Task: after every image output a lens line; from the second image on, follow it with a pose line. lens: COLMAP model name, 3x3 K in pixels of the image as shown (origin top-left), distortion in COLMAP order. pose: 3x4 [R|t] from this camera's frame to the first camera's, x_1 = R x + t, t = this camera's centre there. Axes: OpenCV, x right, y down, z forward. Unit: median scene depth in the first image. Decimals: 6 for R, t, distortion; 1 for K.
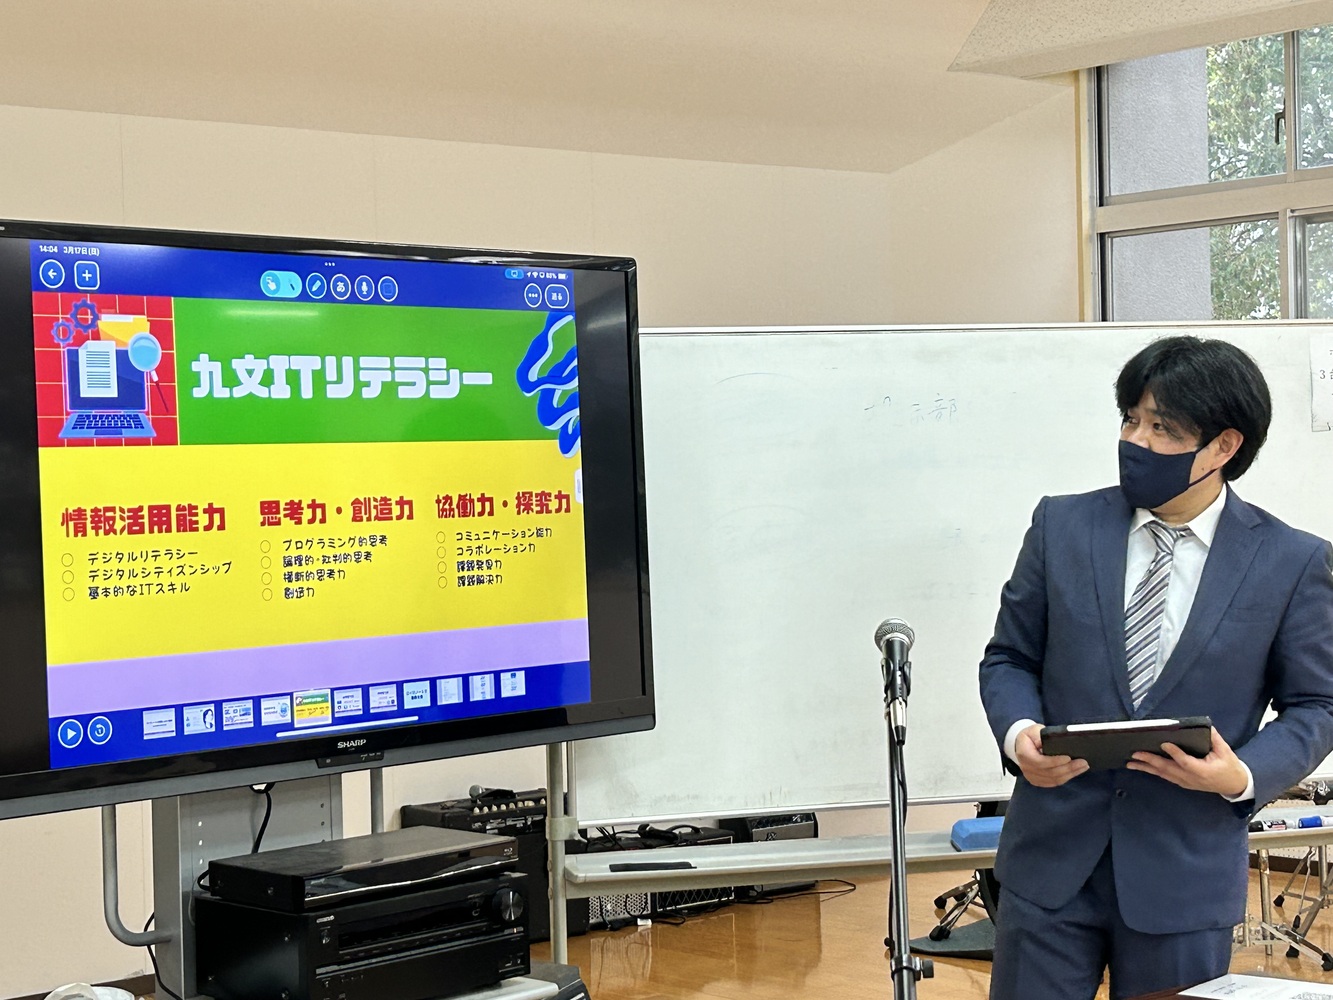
lens RADIAL K [[2560.0, 0, 700.3], [0, 2560.0, 493.3], [0, 0, 1]] dist [0.123371, 0.000000]
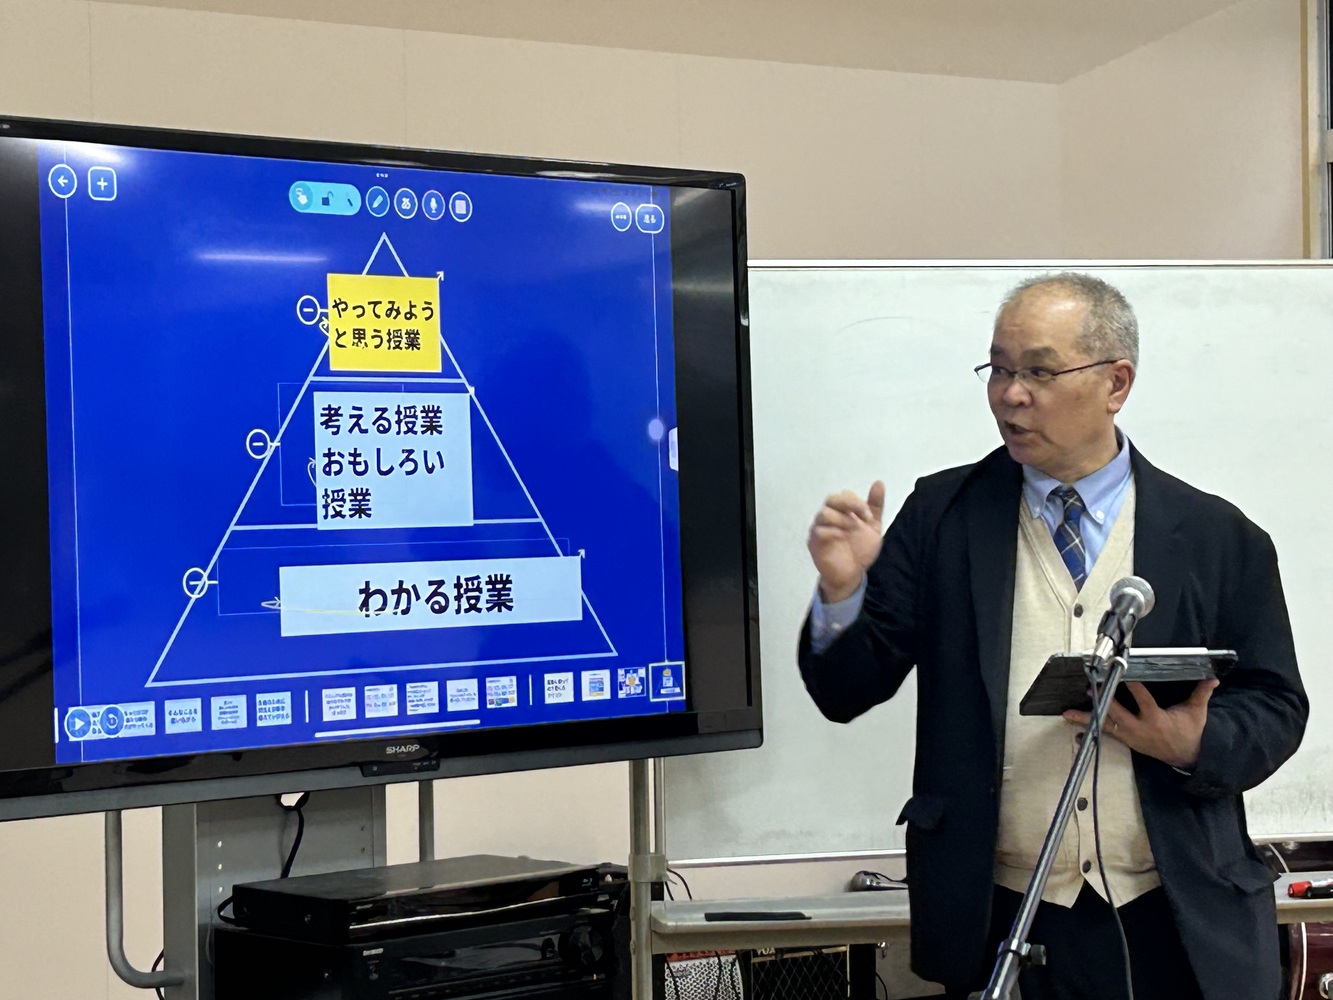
lens RADIAL K [[3445.3, 0, 705.2], [0, 3445.3, 507.4], [0, 0, 1]] dist [0.175587, 0.000000]
pose [[0.999540, 0.010939, -0.028303, -0.005504], [-0.011041, 0.999933, -0.003443, 0.018930], [0.028263, 0.003754, 0.999593, -0.105573]]
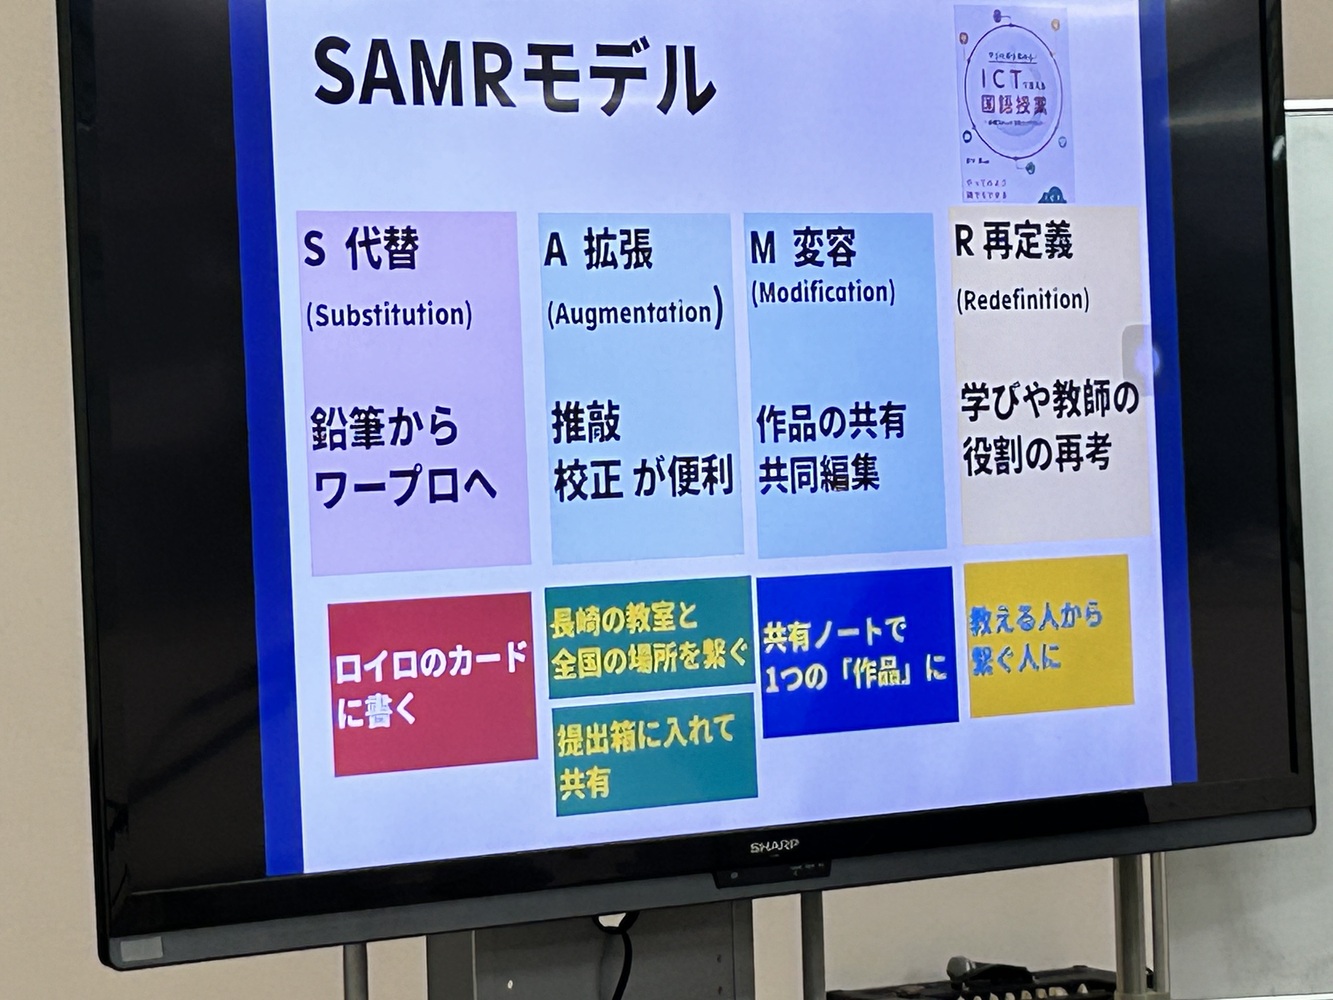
lens RADIAL K [[4812.1, 0, 679.0], [0, 4812.1, 501.8], [0, 0, 1]] dist [0.221923, 0.000000]
pose [[0.990457, -0.000075, -0.137824, -0.009826], [0.001865, 0.999916, 0.012861, 0.007529], [0.137811, -0.012996, 0.990373, -0.039463]]
